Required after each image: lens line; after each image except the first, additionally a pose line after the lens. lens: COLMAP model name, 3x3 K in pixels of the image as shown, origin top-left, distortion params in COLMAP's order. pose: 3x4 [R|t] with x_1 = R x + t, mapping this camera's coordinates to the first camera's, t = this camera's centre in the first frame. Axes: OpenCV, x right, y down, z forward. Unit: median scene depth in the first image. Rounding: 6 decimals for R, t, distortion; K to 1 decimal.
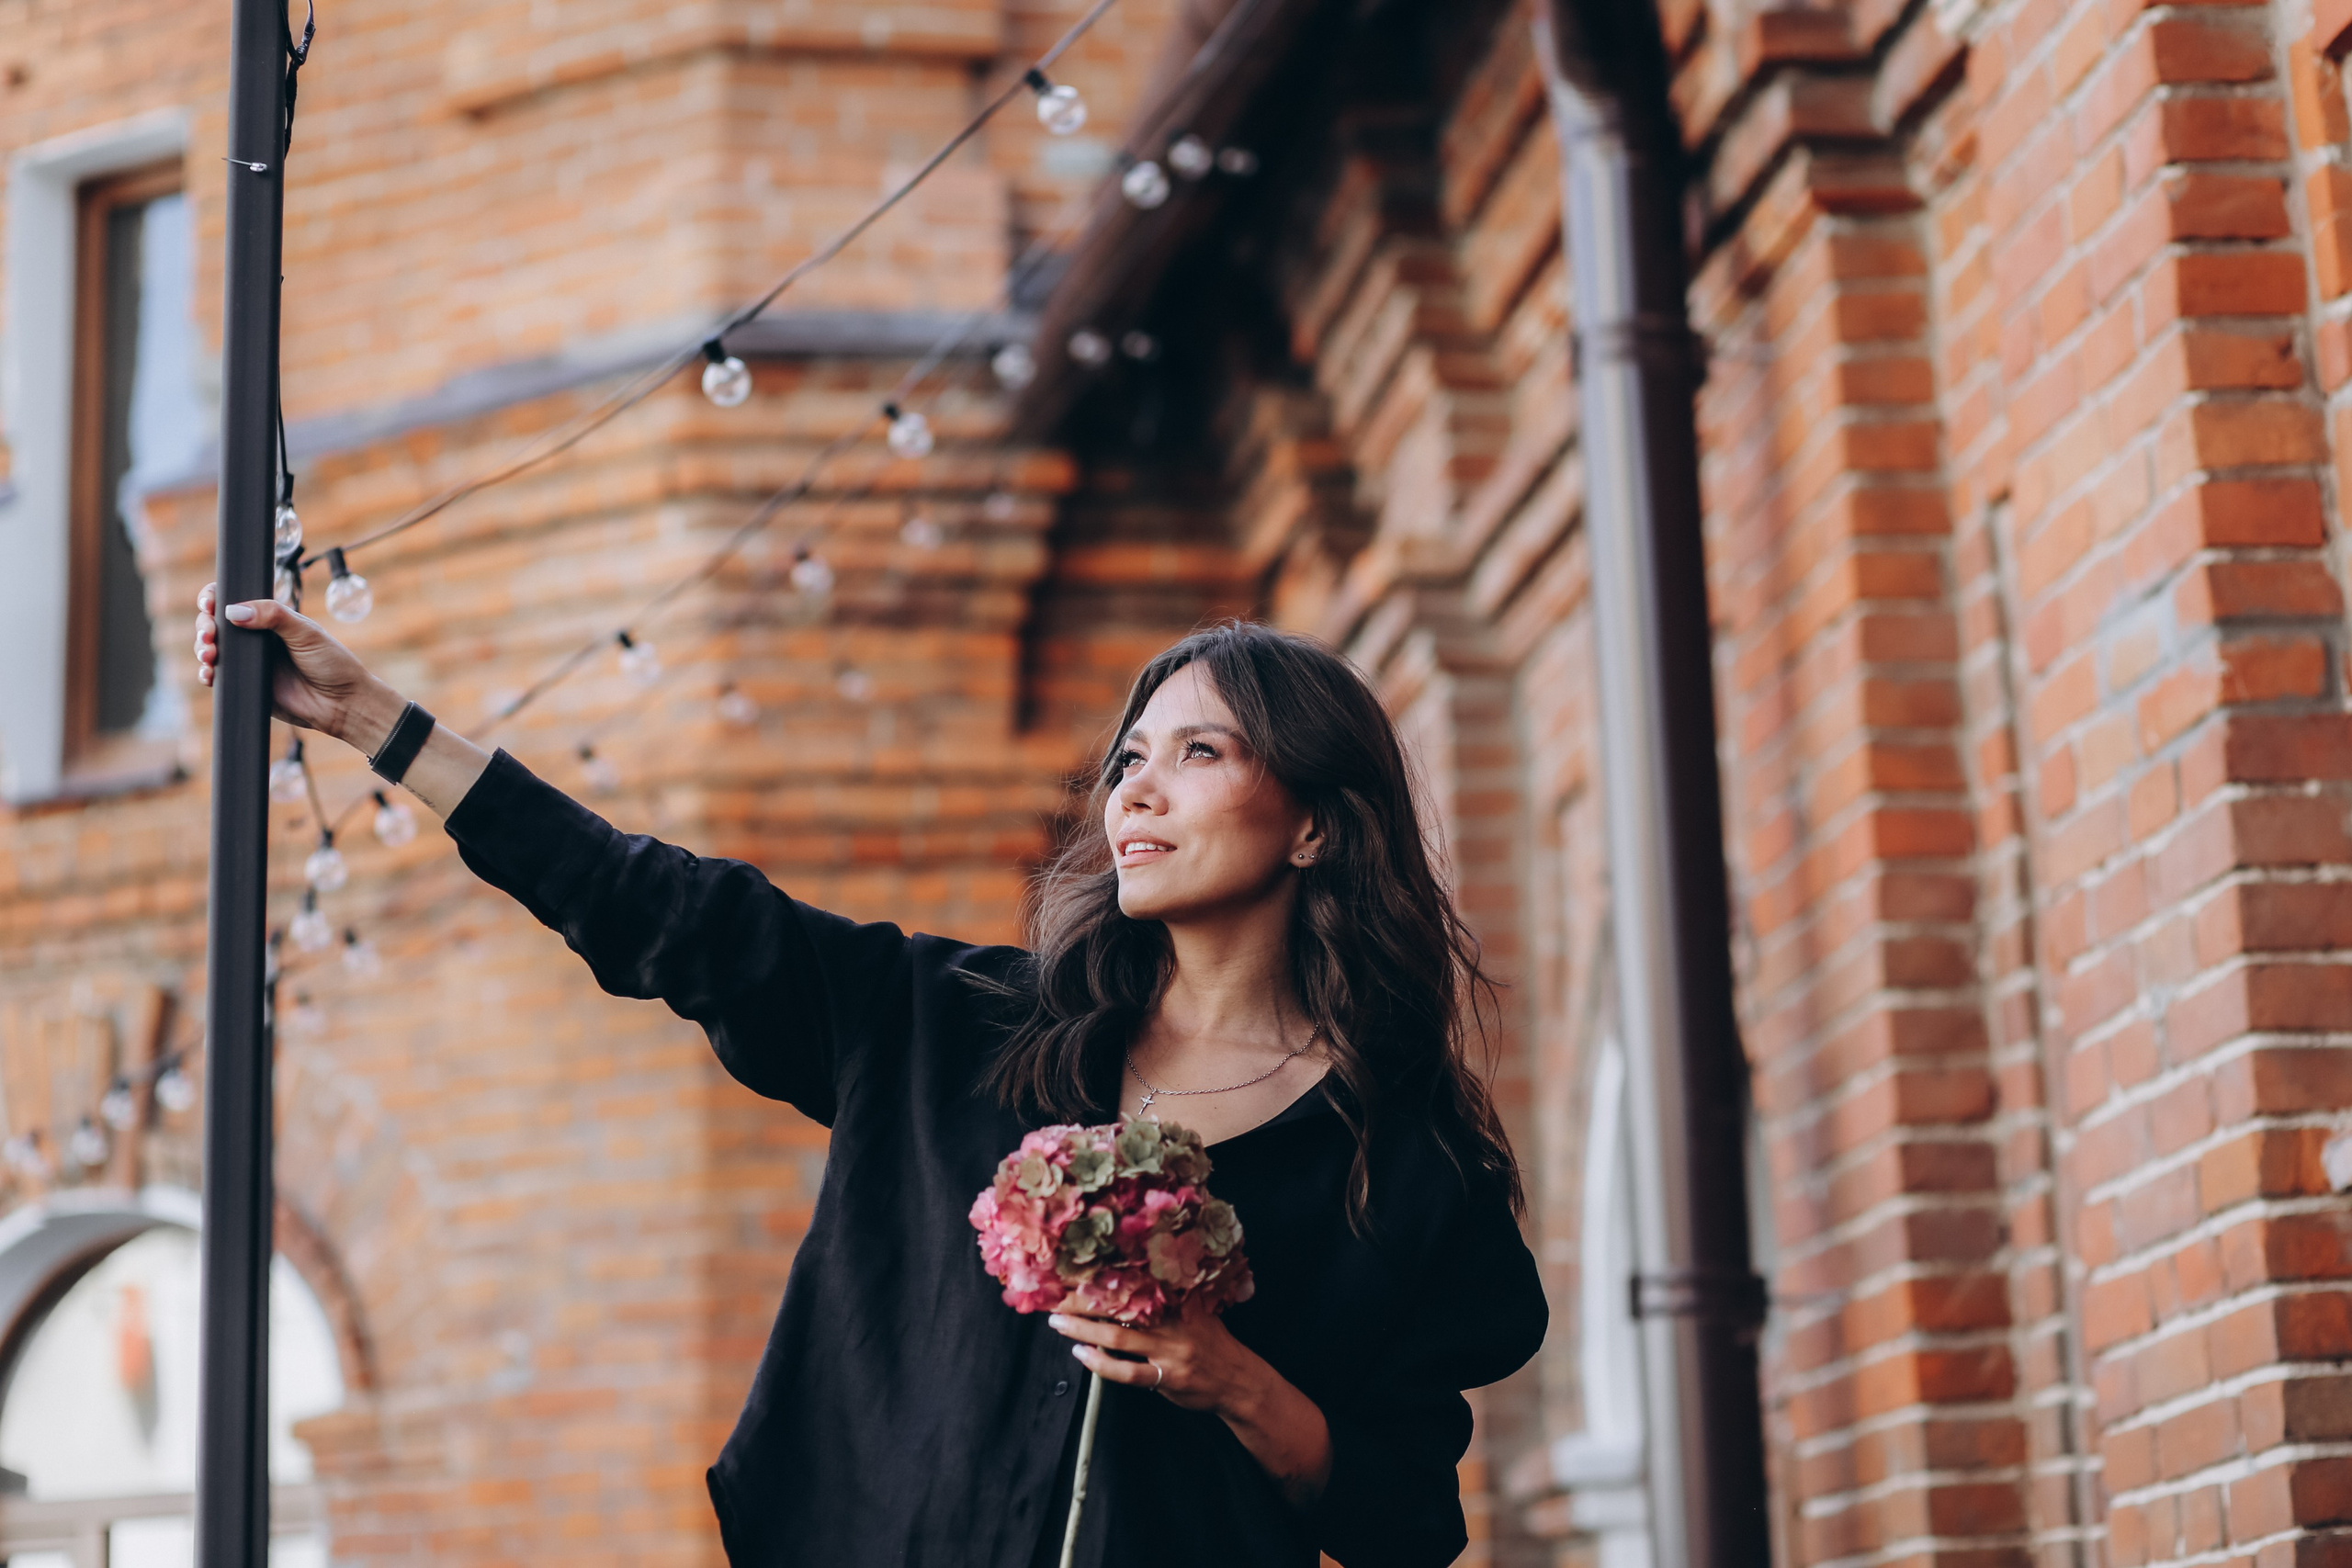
lens RADIAL K [[5533.6, 0, 1176.0], [0, 5533.6, 784.0], [0, 0, 1]] dist [-0.005931, -1.106322]
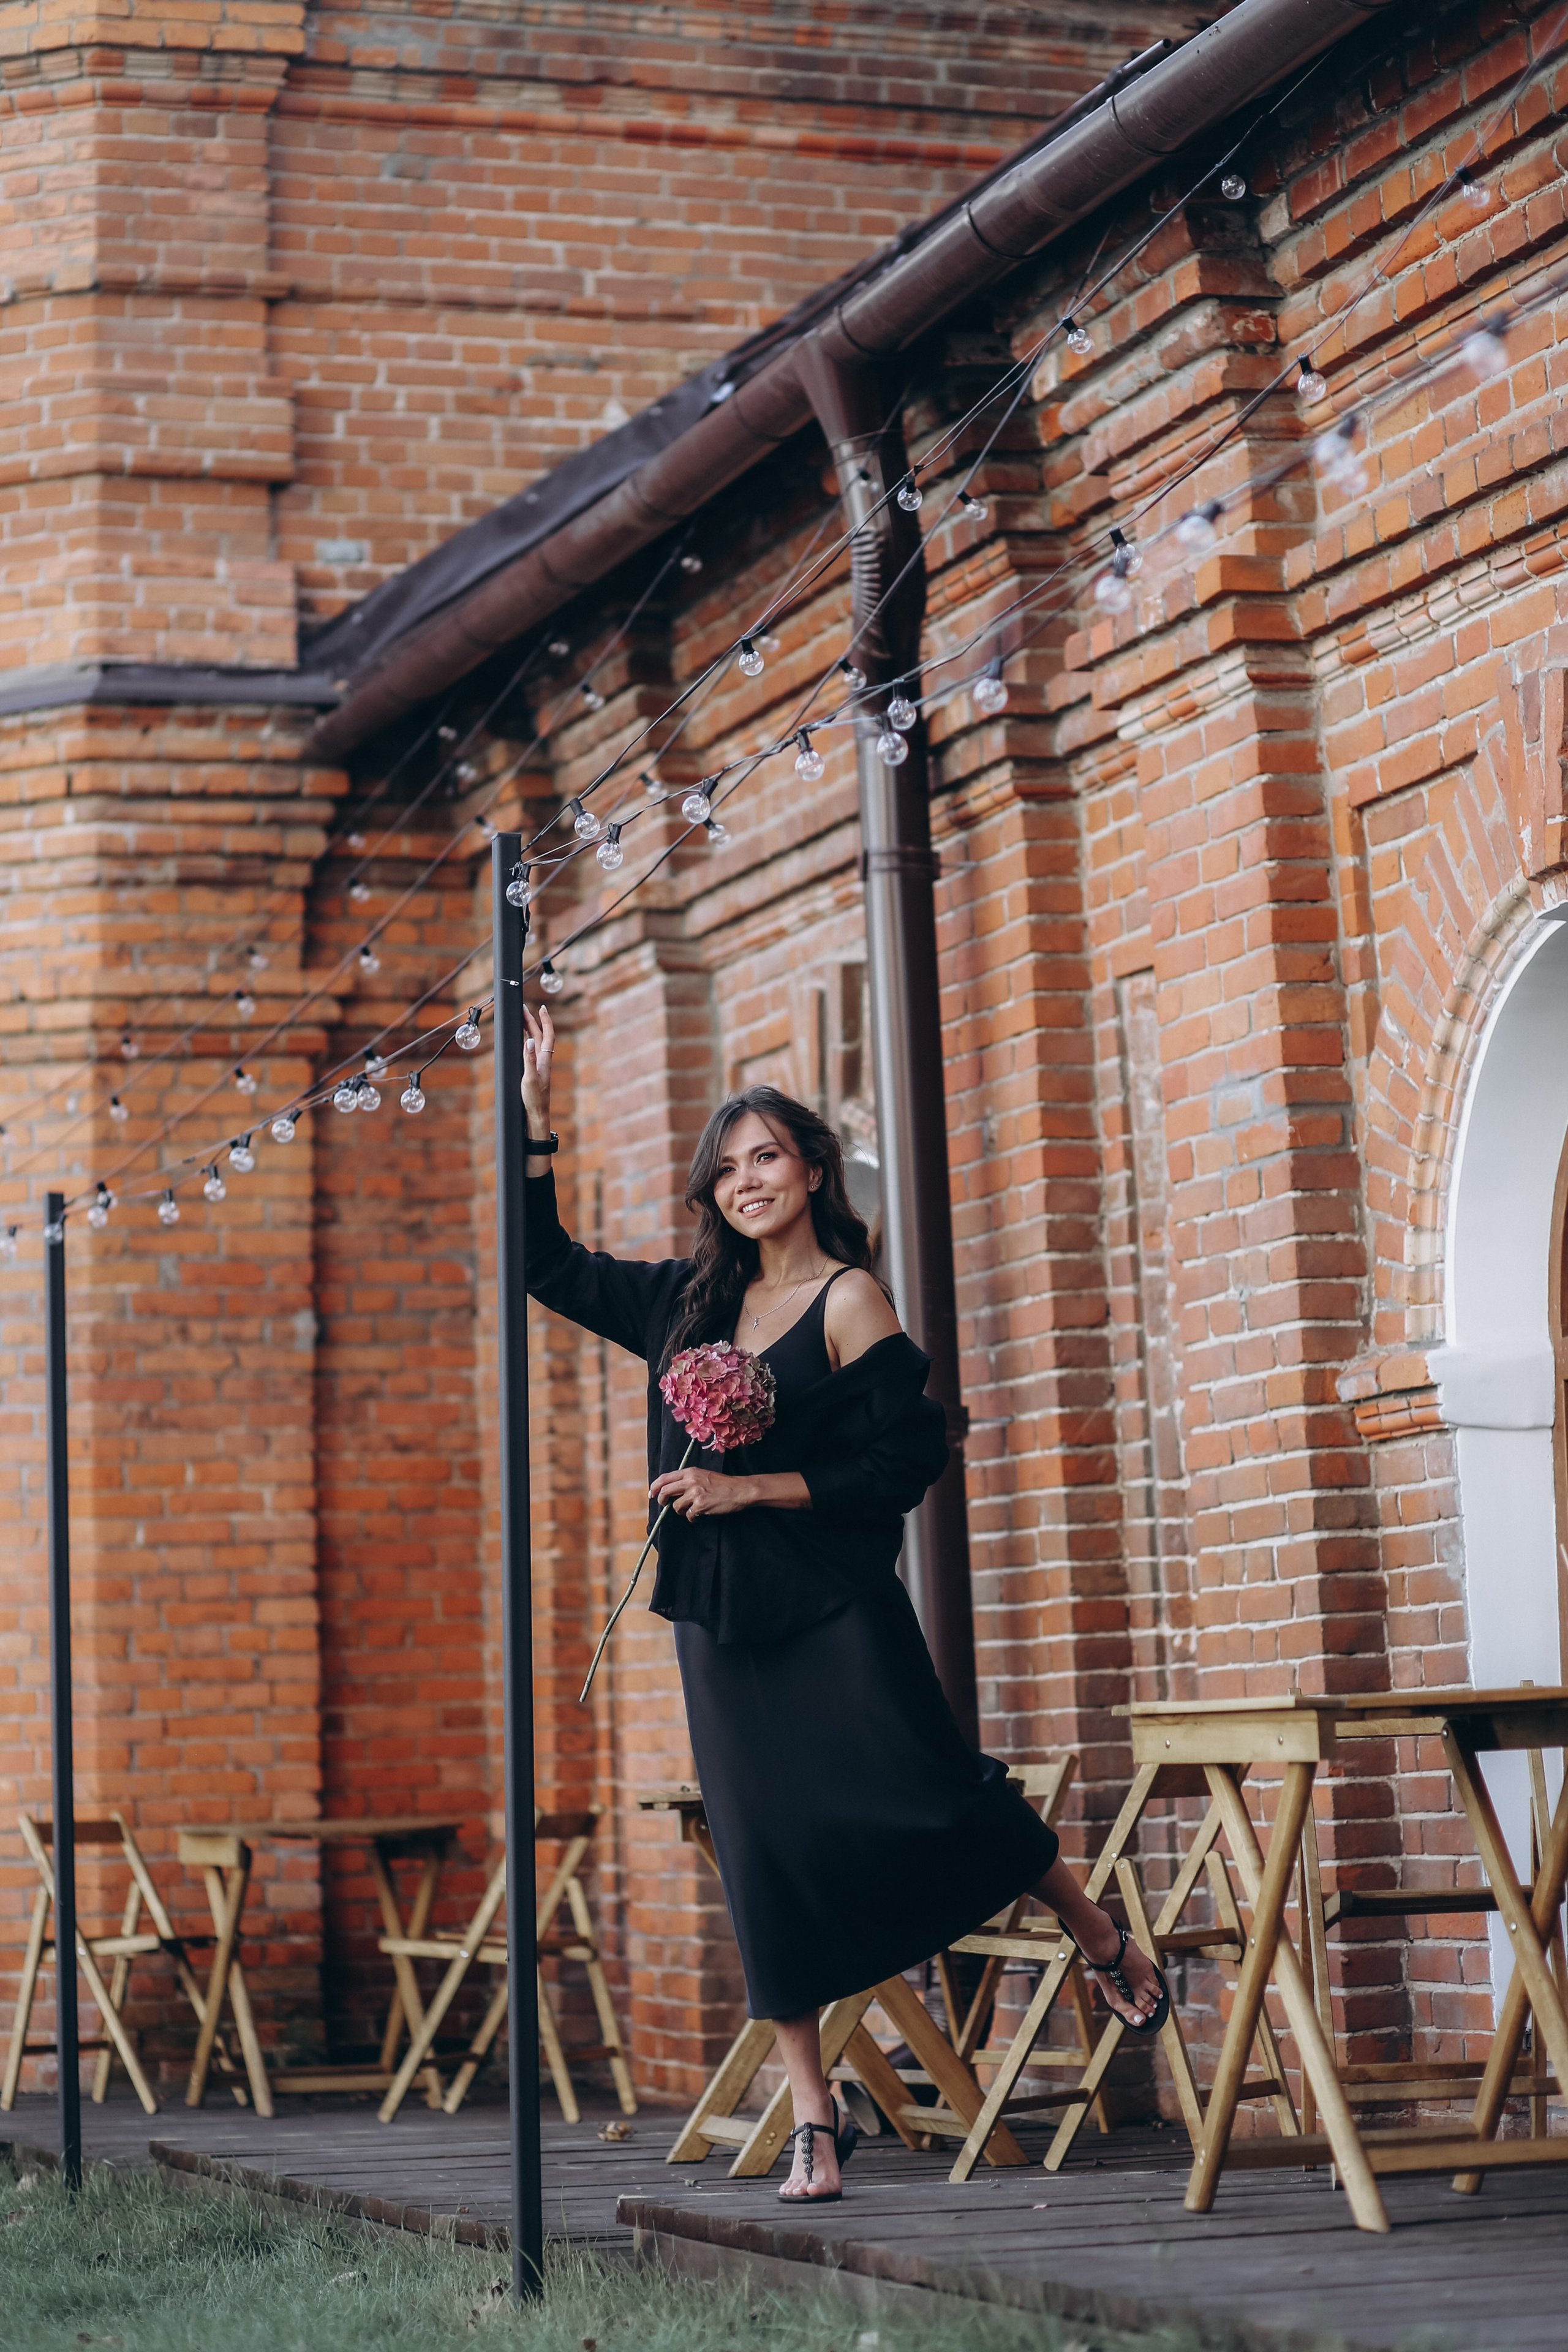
lens RADIAL K [[5534.1, 0, 784.0], [0, 5534.1, 1176.0], [0, 0, 1]] dist [-0.005931, -1.106322]
pose [[0.982299, 0.011459, 0.186966, -0.284762], [-0.028927, 0.995433, 0.090972, -0.144545], [-0.185070, -0.094770, 0.978145, -0.707951]]
